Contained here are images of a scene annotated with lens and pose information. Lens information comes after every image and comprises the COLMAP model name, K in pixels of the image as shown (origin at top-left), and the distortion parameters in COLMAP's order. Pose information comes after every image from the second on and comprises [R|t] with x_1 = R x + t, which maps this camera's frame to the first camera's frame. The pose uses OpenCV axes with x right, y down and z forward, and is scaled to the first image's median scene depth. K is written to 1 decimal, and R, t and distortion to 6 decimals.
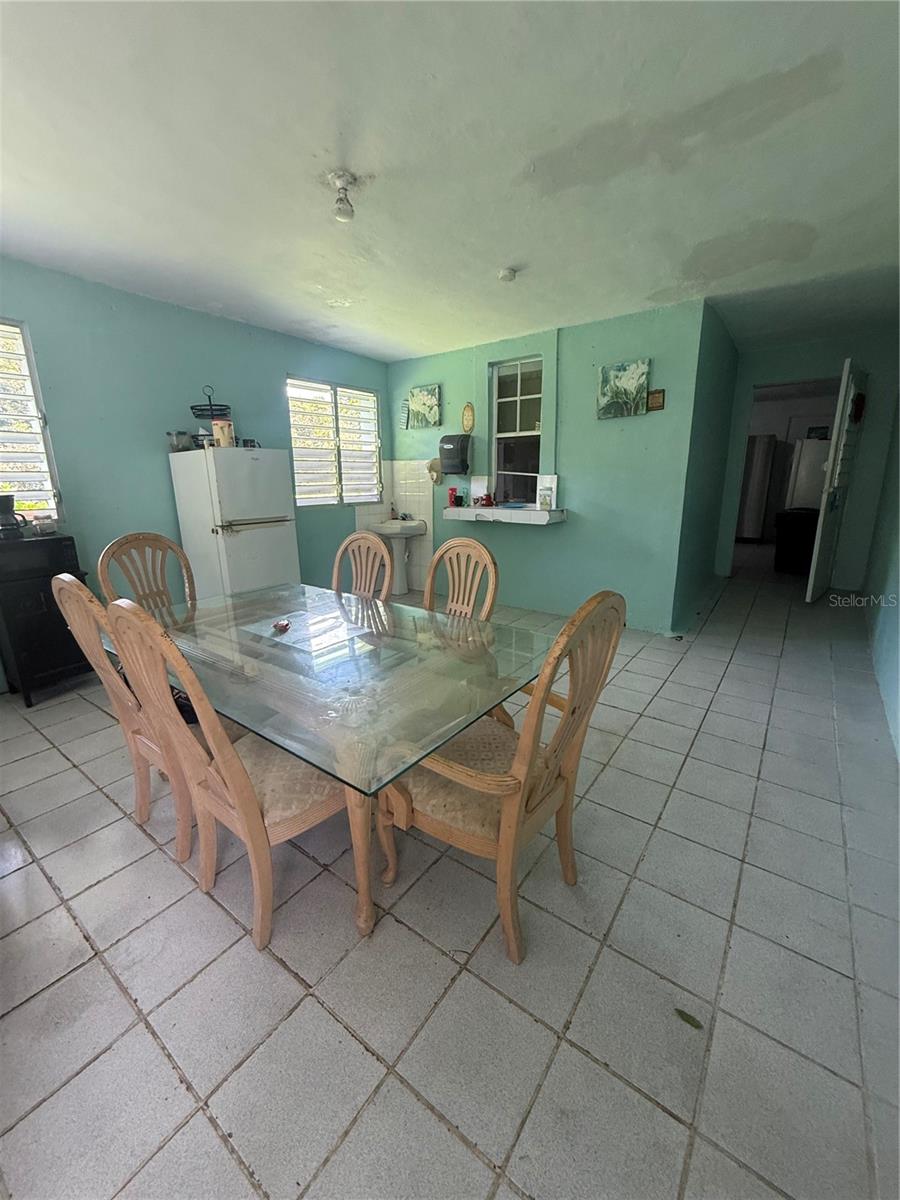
lens RADIAL K [[480.9, 0, 450.8], [0, 480.9, 594.7], [0, 0, 1]] dist [-0.001610, 0.000445]
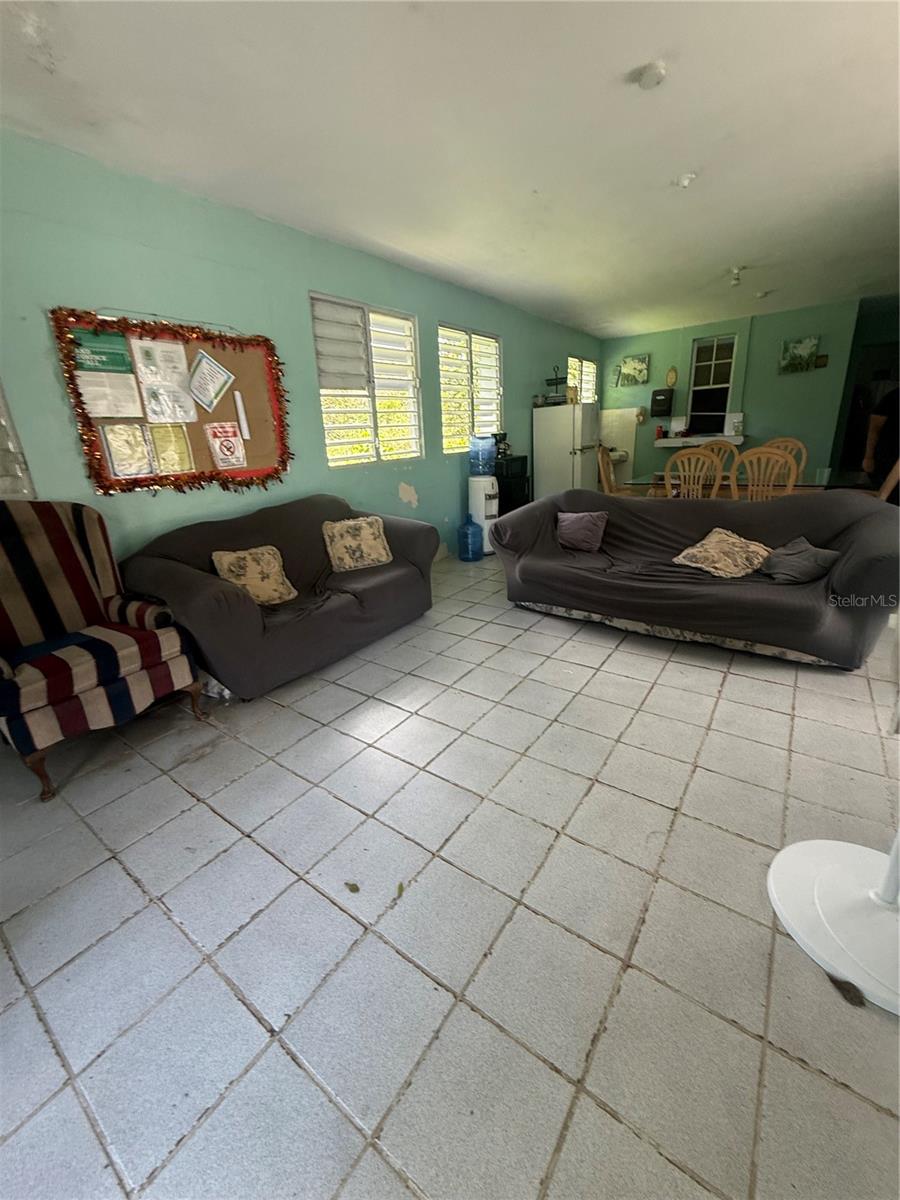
lens RADIAL K [[480.9, 0, 452.0], [0, 480.9, 599.1], [0, 0, 1]] dist [-0.001610, 0.000445]
pose [[0.998977, -0.044526, -0.007923, -0.682024], [0.045047, 0.995194, 0.086950, 0.161673], [0.004013, -0.087217, 0.996181, -0.564496]]
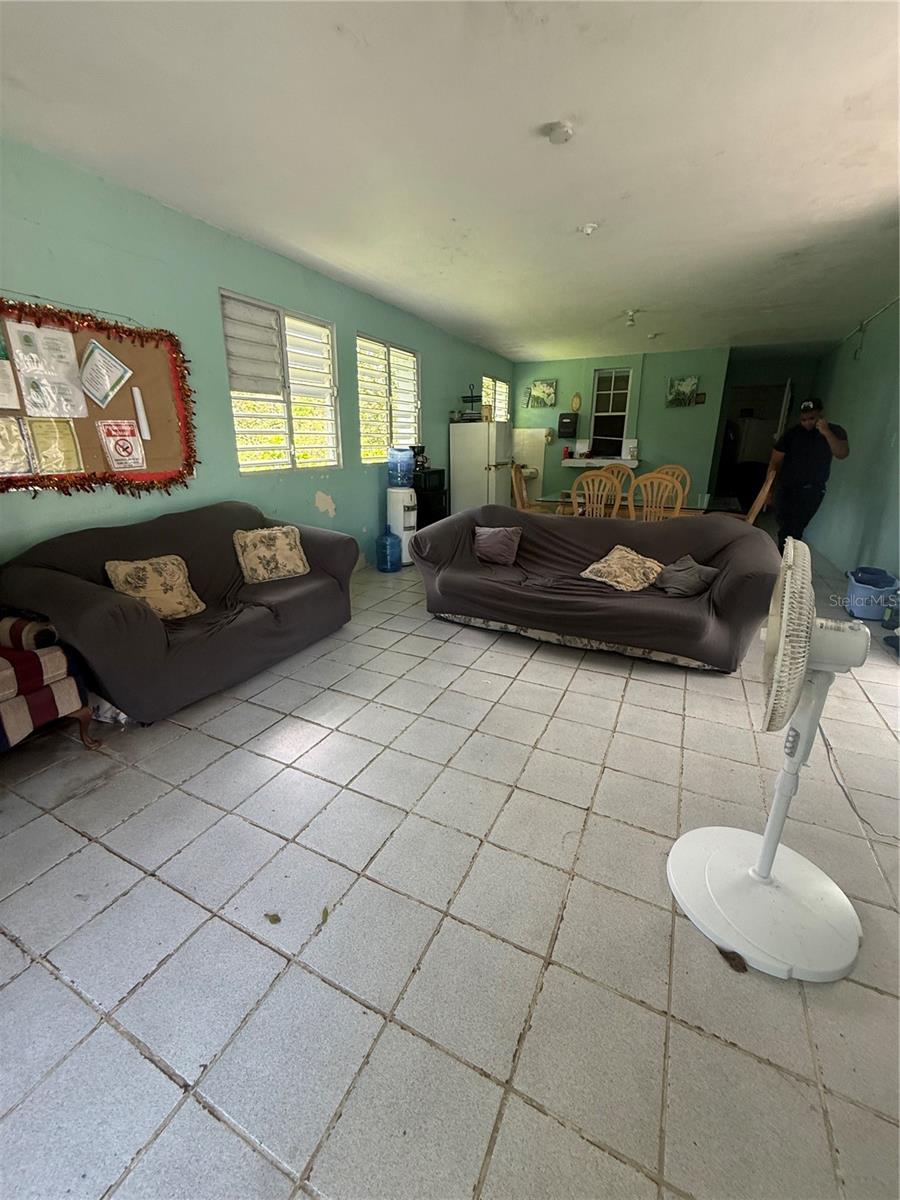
lens RADIAL K [[480.9, 0, 453.0], [0, 480.9, 598.7], [0, 0, 1]] dist [-0.001610, 0.000445]
pose [[0.984468, -0.045460, 0.169576, -0.689964], [0.032957, 0.996576, 0.075829, 0.154881], [-0.172442, -0.069063, 0.982596, -0.569279]]
